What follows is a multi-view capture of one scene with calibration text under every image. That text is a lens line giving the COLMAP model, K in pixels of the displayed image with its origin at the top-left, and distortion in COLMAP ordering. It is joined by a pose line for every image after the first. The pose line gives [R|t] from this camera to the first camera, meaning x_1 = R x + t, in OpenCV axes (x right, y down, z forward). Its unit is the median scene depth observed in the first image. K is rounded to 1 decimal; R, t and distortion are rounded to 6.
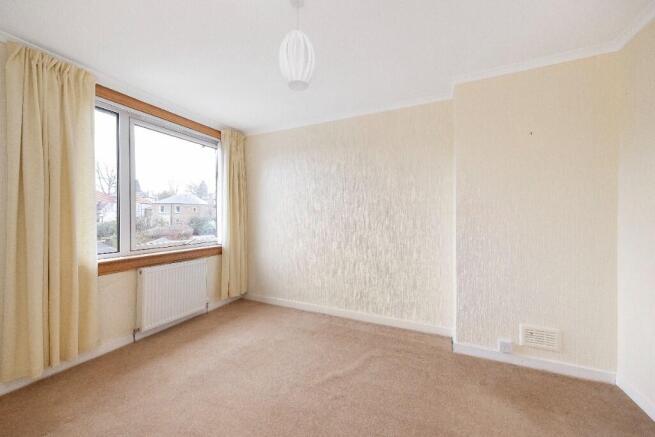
lens RADIAL K [[244.6, 0, 327.5], [0, 244.6, 218.5], [0, 0, 1]] dist [-0.010874, -0.000146]
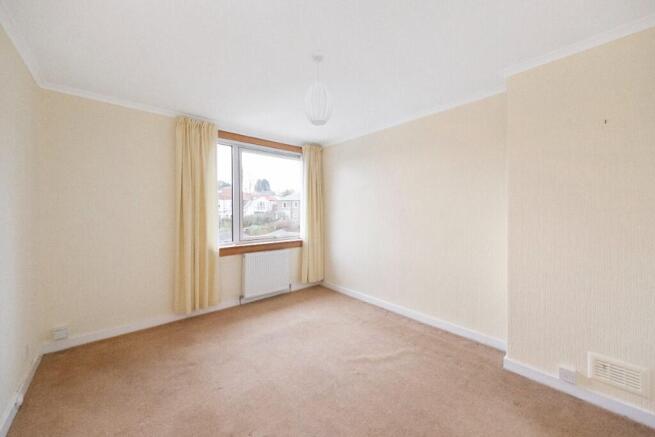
lens RADIAL K [[244.9, 0, 327.3], [0, 244.9, 213.0], [0, 0, 1]] dist [-0.010069, -0.000142]
pose [[0.911149, 0.002113, -0.412072, 0.250029], [-0.002292, 0.999997, 0.000060, -0.031775], [0.412071, 0.000890, 0.911151, -0.098447]]
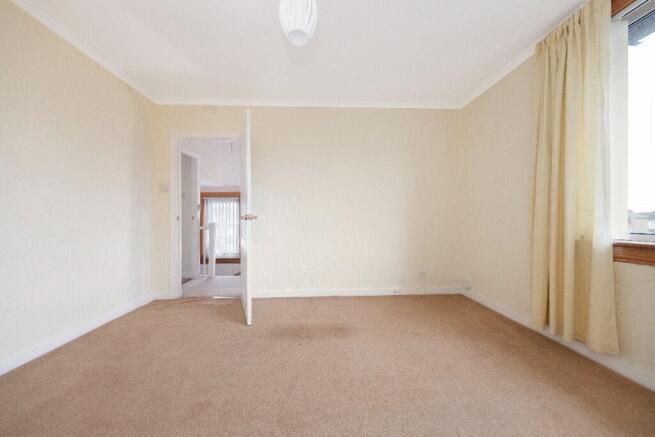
lens RADIAL K [[232.8, 0, 327.5], [0, 232.8, 218.5], [0, 0, 1]] dist [-0.000293, 0.000017]
pose [[-0.891021, 0.001460, -0.453960, 0.118759], [0.001515, 0.999999, 0.000241, 0.092811], [0.453959, -0.000473, -0.891022, 1.047483]]
